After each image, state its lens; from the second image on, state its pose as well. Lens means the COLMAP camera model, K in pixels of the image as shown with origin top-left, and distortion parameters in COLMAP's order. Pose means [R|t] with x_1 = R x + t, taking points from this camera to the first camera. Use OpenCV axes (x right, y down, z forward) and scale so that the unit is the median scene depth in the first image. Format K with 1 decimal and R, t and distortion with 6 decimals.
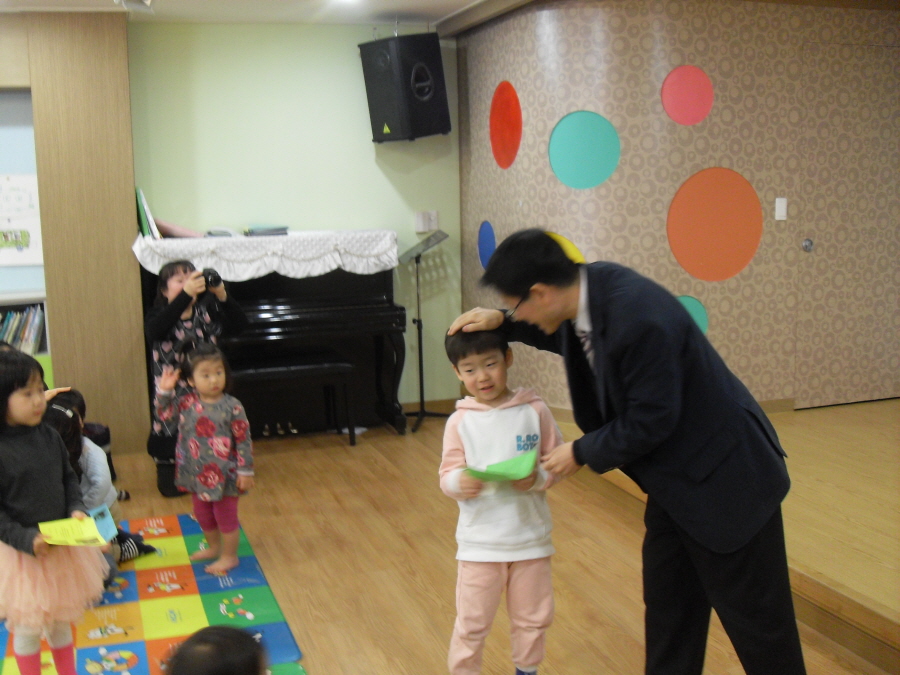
lens RADIAL K [[1041.6, 0, 442.2], [0, 1041.6, 330.4], [0, 0, 1]] dist [-0.127987, 0.000000]
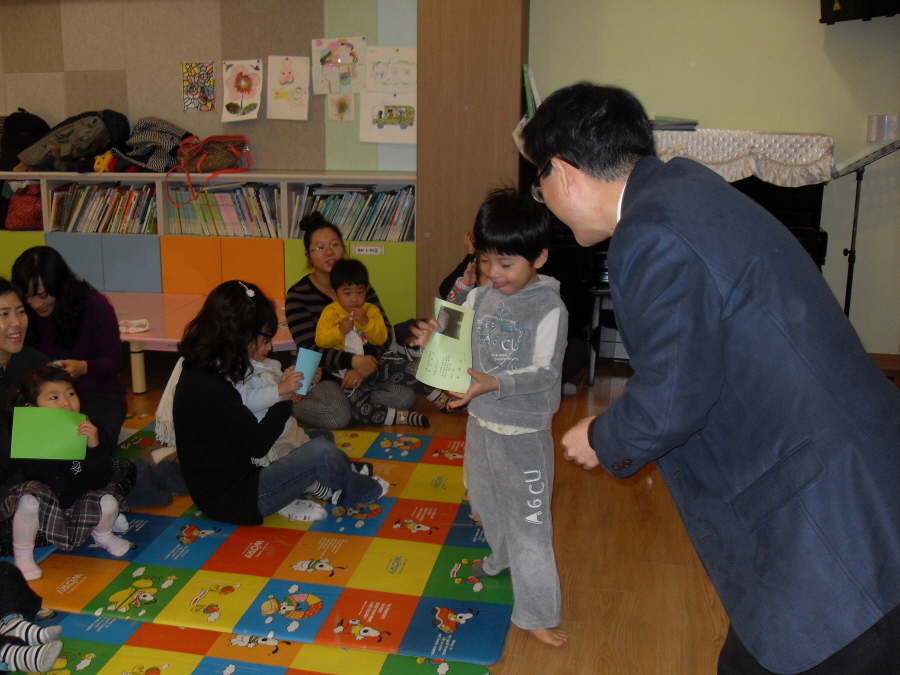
lens RADIAL K [[1041.6, 0, 400.3], [0, 1041.6, 340.7], [0, 0, 1]] dist [-0.127987, 0.000000]
pose [[0.855065, 0.153828, -0.495177, 0.088135], [-0.100035, 0.985979, 0.133558, -0.013261], [0.508779, -0.064666, 0.858465, 0.171410]]
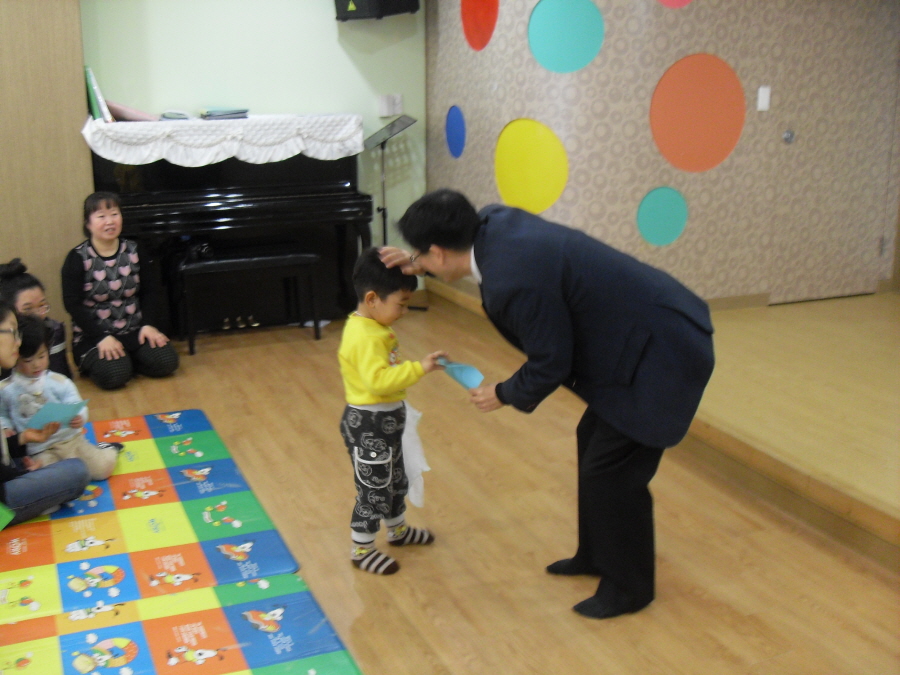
lens RADIAL K [[1041.6, 0, 443.3], [0, 1041.6, 334.9], [0, 0, 1]] dist [-0.127987, 0.000000]
pose [[0.997443, -0.001348, 0.071455, -0.041093], [-0.006642, 0.993746, 0.111468, -0.001887], [-0.071158, -0.111658, 0.991196, 0.038443]]
